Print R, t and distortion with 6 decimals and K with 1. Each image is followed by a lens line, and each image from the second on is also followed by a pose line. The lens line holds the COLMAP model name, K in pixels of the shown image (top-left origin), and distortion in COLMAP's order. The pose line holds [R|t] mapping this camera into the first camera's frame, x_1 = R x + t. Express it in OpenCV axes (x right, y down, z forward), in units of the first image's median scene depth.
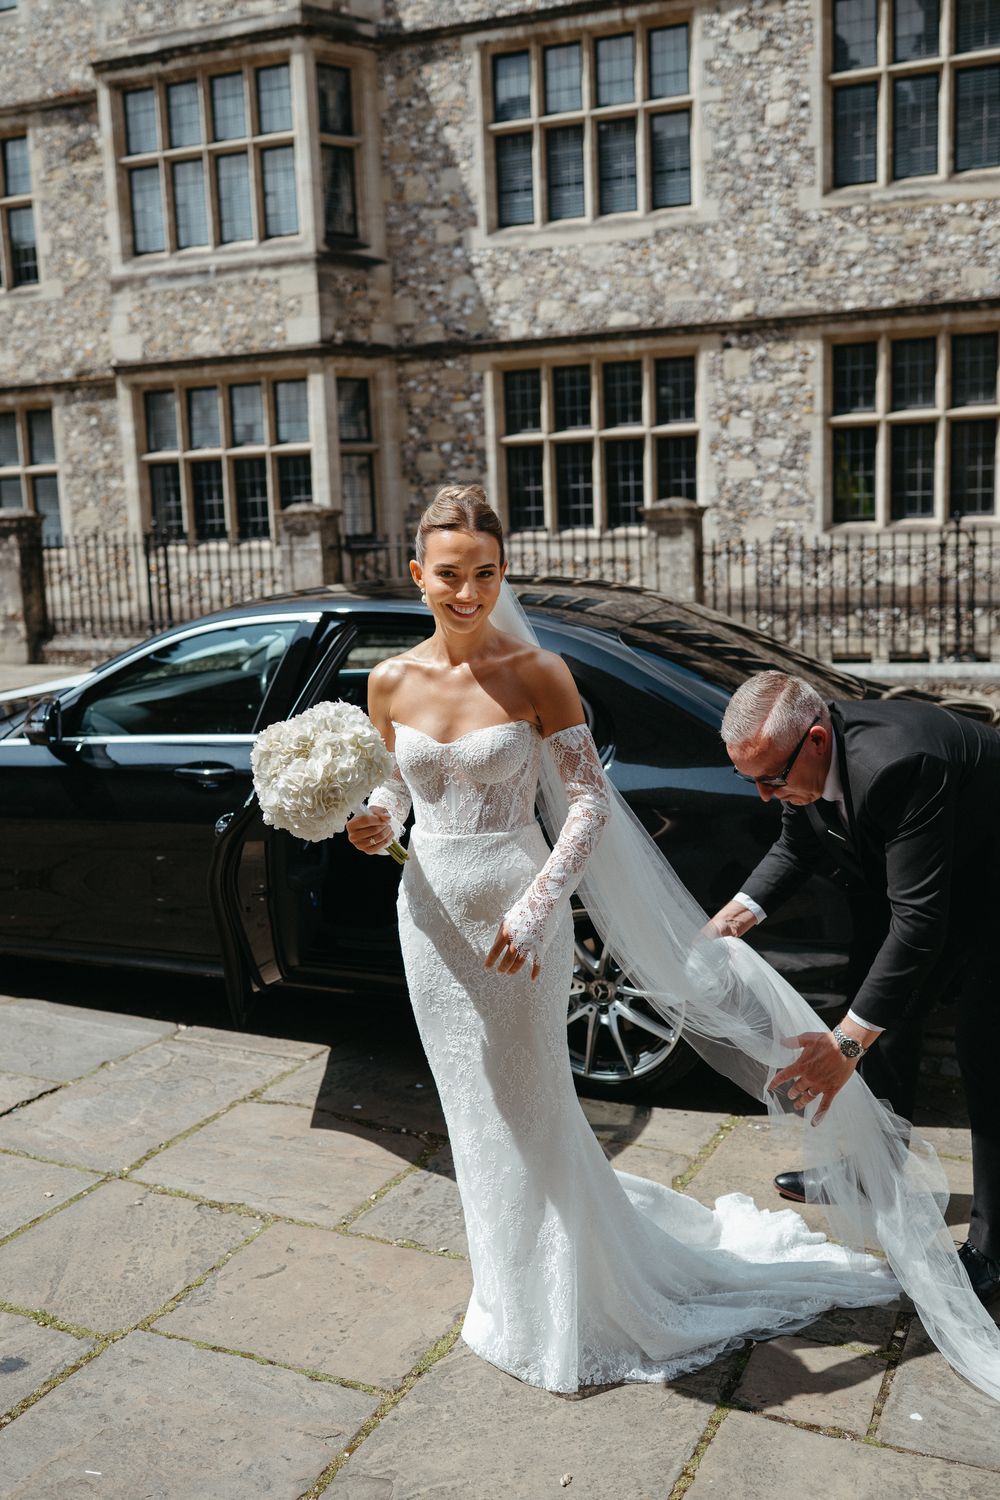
lens RADIAL K [[1386.1, 0, 474.4], [0, 1386.1, 790.4], [0, 0, 1]] dist [-0.002588, 0.000000]
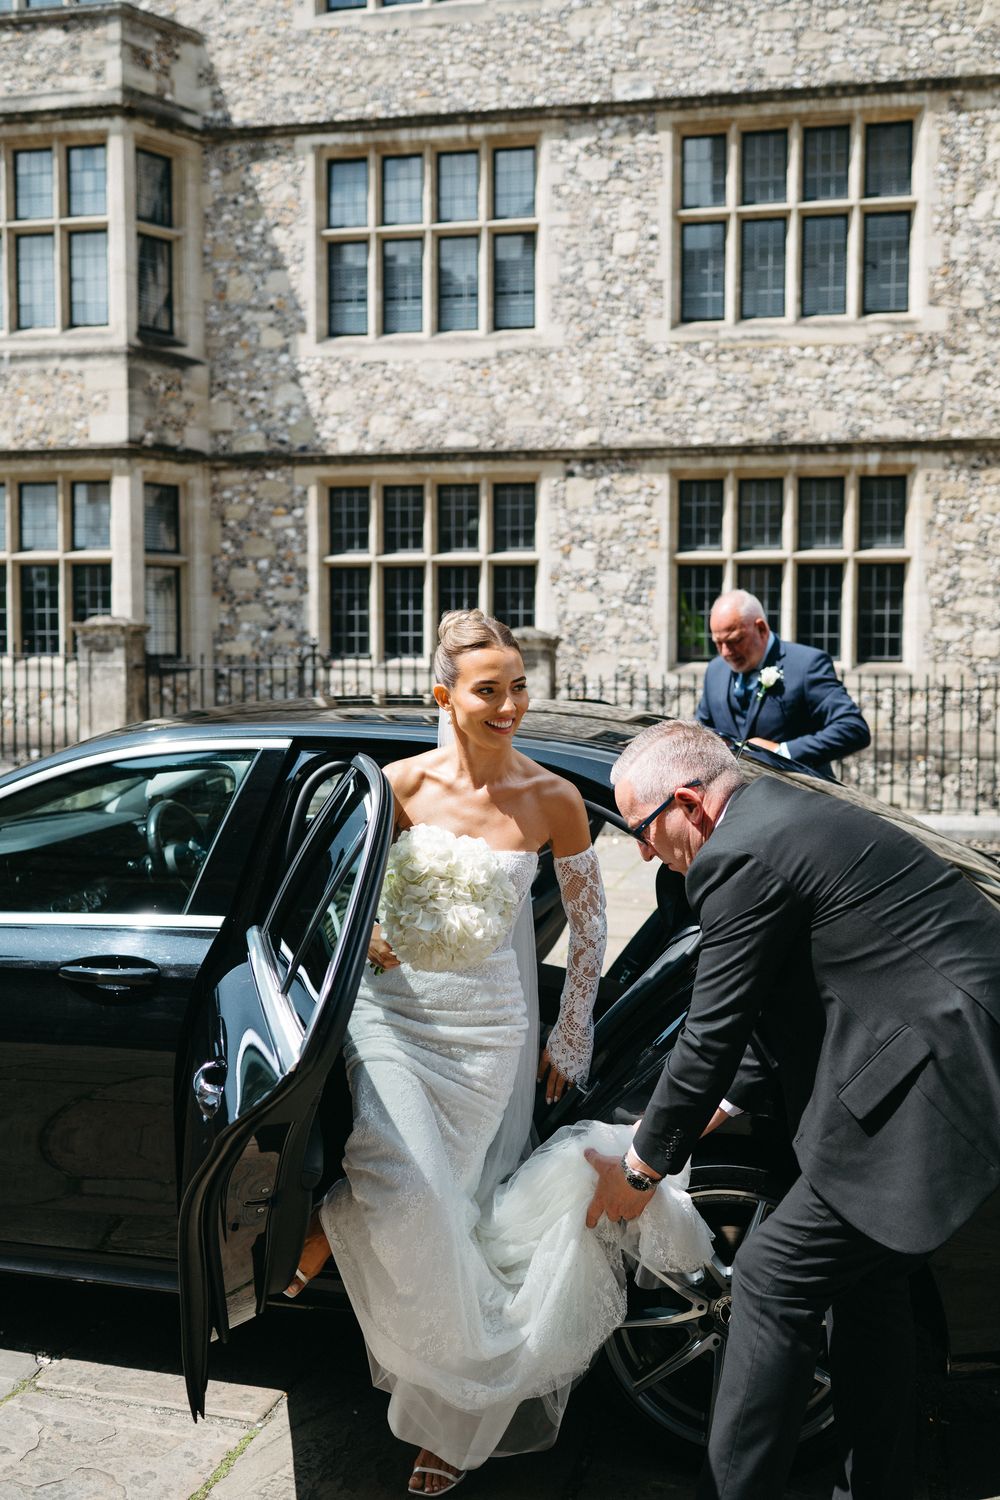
lens RADIAL K [[1386.1, 0, 469.8], [0, 1386.1, 773.1], [0, 0, 1]] dist [-0.002588, 0.000000]
pose [[0.983825, 0.026497, 0.177159, -0.047897], [-0.006995, 0.993928, -0.109814, -0.012058], [-0.178993, 0.106799, 0.978037, 0.103514]]
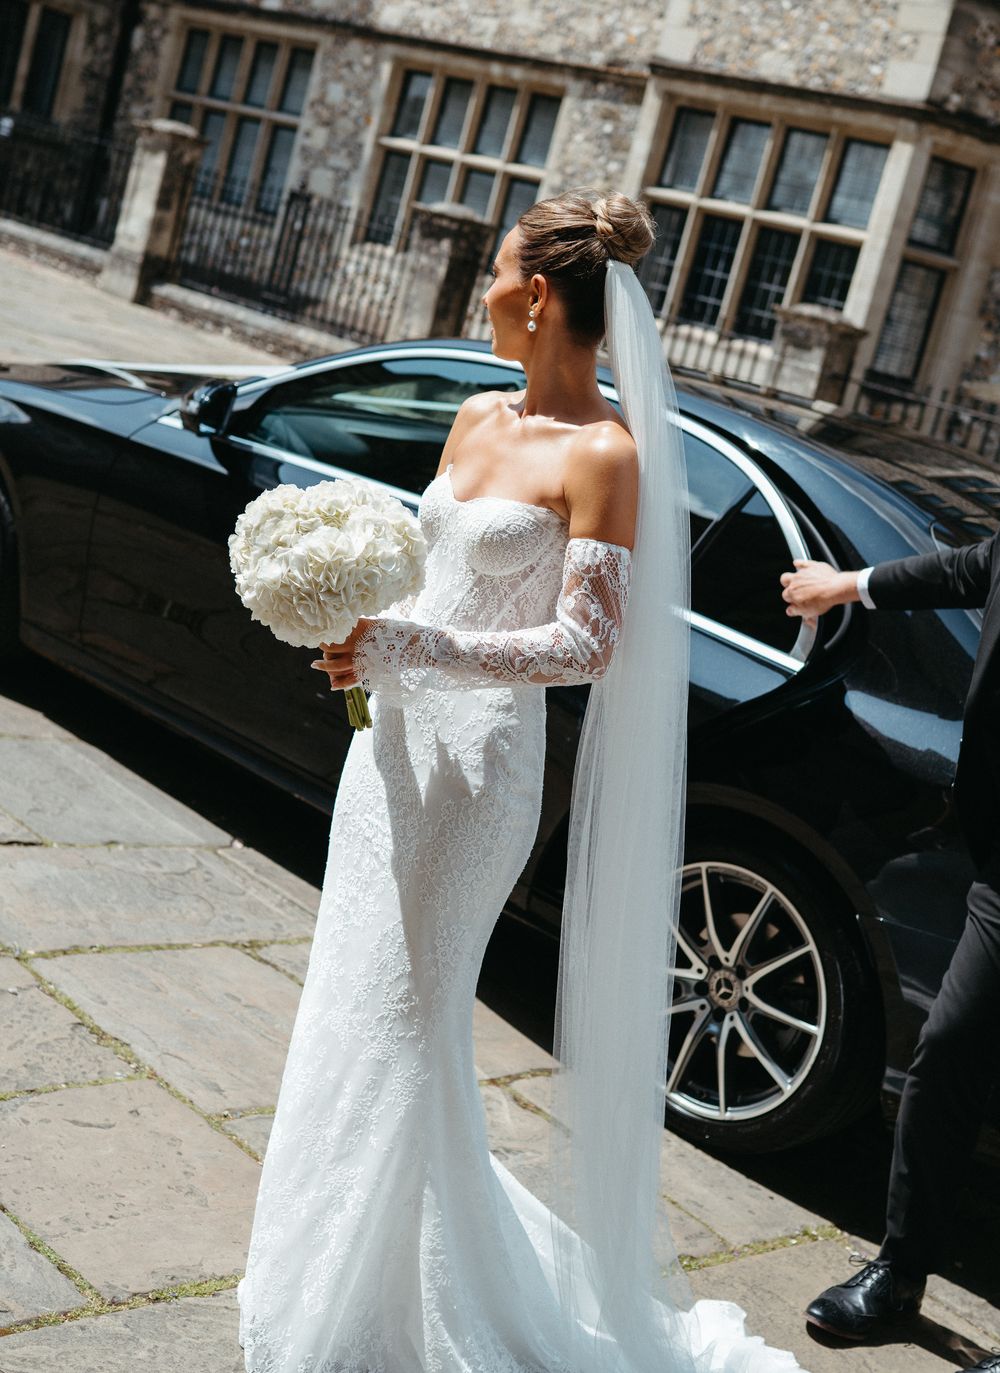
lens RADIAL K [[1944.8, 0, 506.7], [0, 1944.8, 679.1], [0, 0, 1]] dist [-0.016151, 0.000000]
pose [[0.903680, 0.335305, -0.266332, 0.061052], [-0.341054, 0.939689, 0.025828, 0.003021], [0.258930, 0.067493, 0.963535, 0.003481]]
